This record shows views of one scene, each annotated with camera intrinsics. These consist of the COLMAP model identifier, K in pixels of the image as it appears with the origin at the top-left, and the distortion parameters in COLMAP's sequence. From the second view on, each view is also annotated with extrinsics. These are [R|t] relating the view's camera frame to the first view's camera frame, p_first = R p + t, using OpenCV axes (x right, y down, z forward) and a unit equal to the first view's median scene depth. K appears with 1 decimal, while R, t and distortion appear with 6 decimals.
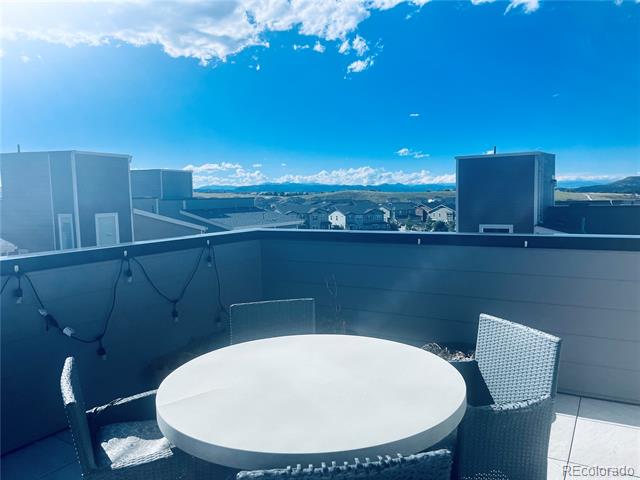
lens RADIAL K [[481.6, 0, 320.5], [0, 481.6, 246.1], [0, 0, 1]] dist [0.036772, -0.034448]
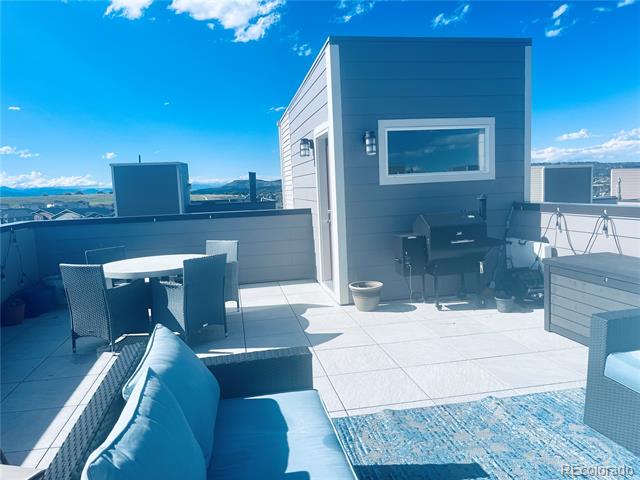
lens RADIAL K [[481.6, 0, 321.5], [0, 481.6, 241.7], [0, 0, 1]] dist [0.036772, -0.034448]
pose [[0.739167, -0.084731, 0.668171, -0.382547], [0.094509, 0.995288, 0.021662, 0.064646], [-0.666858, 0.047136, 0.743692, -0.529370]]
